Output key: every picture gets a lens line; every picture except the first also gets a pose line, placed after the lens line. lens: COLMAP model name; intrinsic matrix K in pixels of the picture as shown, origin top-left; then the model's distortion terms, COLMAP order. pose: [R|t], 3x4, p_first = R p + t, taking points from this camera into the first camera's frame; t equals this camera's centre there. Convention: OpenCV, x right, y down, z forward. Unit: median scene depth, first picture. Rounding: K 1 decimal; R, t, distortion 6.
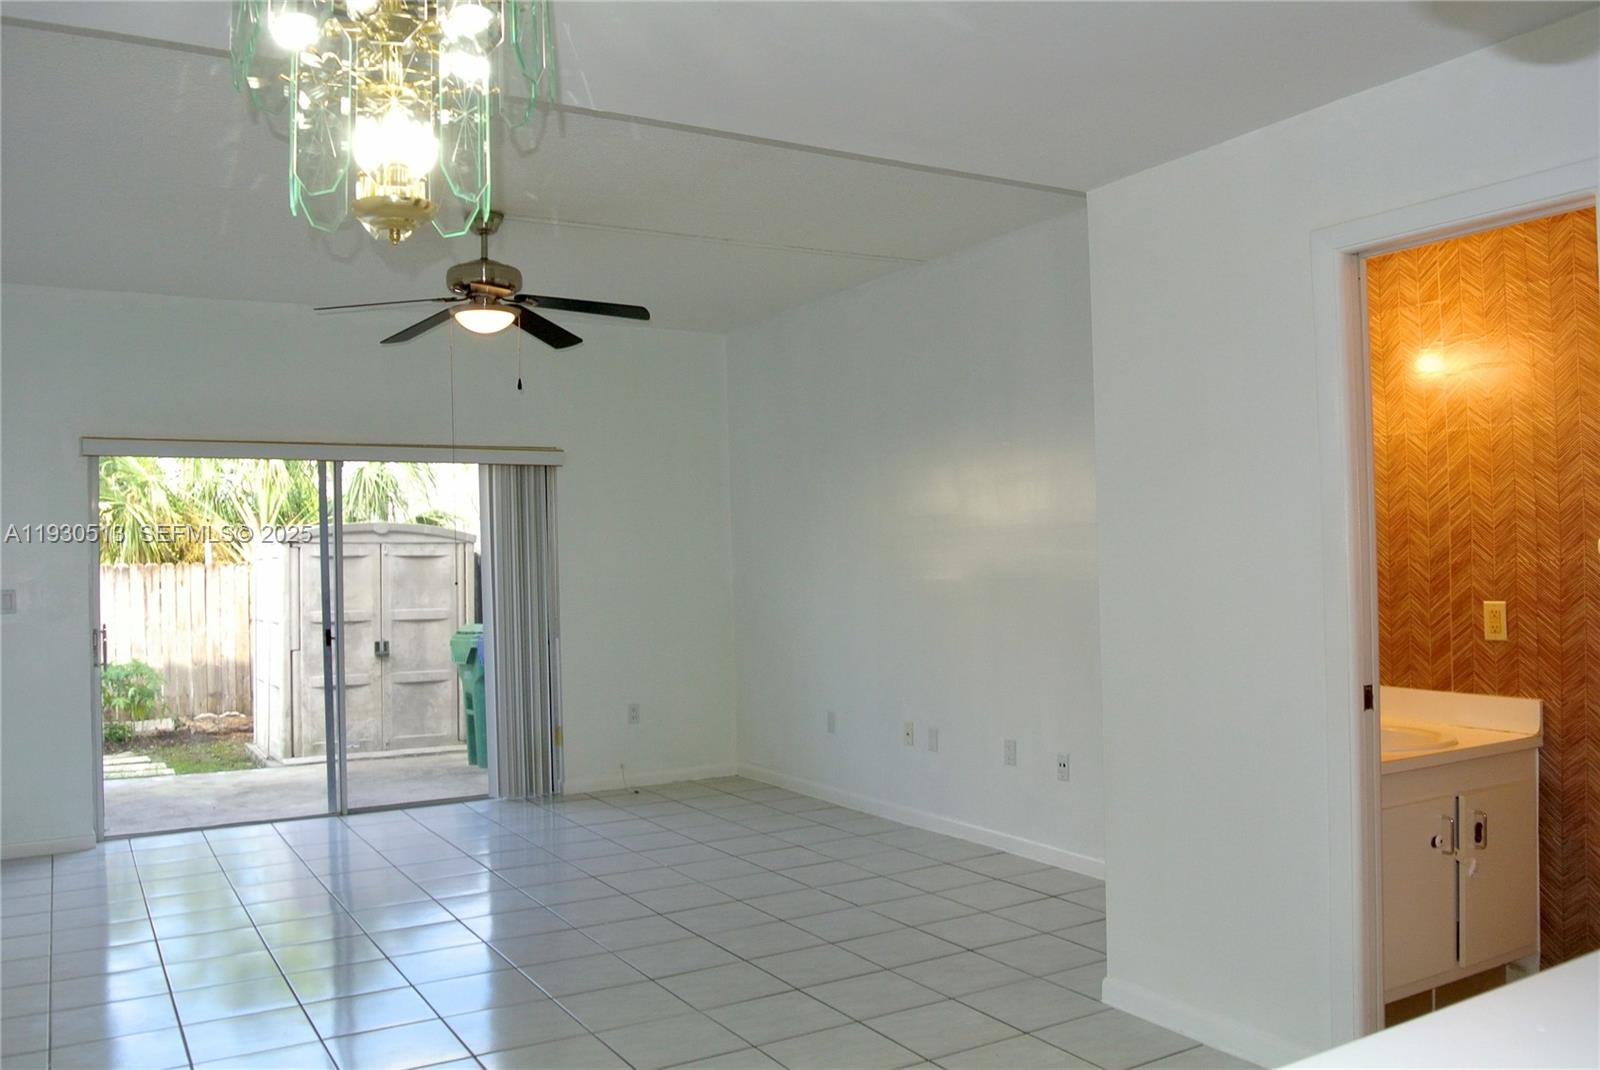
lens RADIAL K [[1244.9, 0, 795.3], [0, 1244.9, 540.3], [0, 0, 1]] dist [-0.092574, 0.039033]
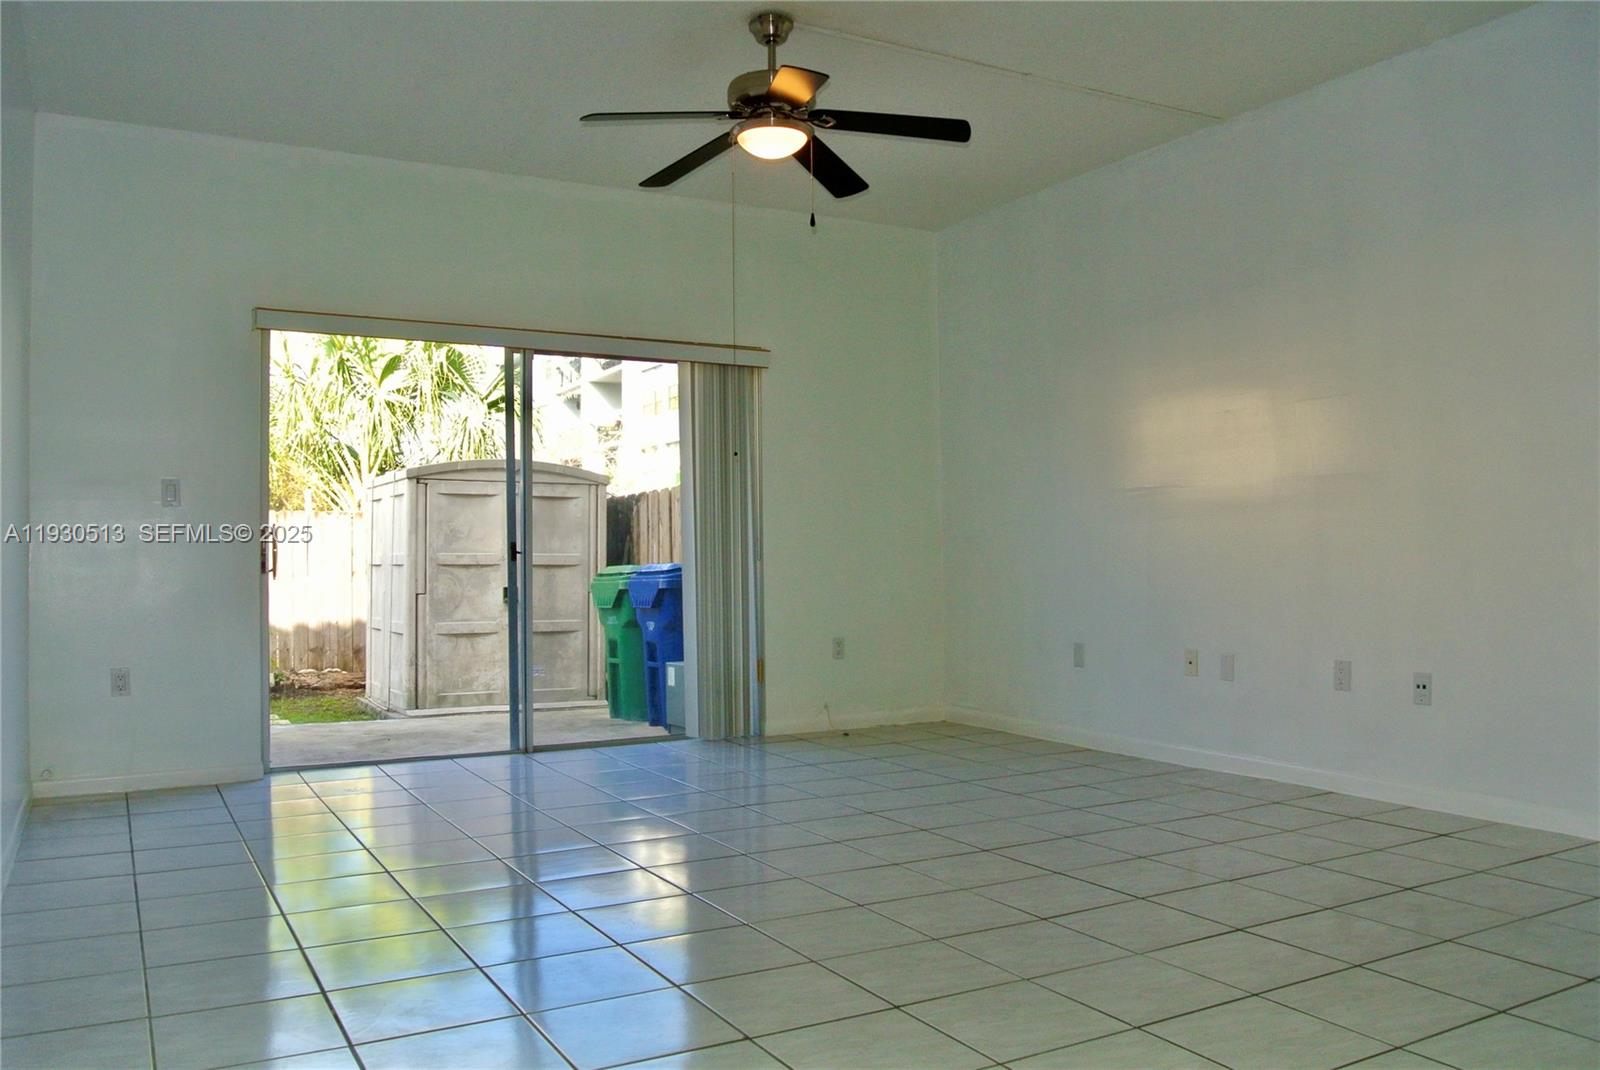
lens RADIAL K [[1244.9, 0, 810.4], [0, 1244.9, 545.7], [0, 0, 1]] dist [-0.092574, 0.039033]
pose [[0.999610, 0.013827, -0.024262, -0.135243], [-0.013550, 0.999841, 0.011565, 0.057651], [0.024418, -0.011232, 0.999639, 0.106087]]
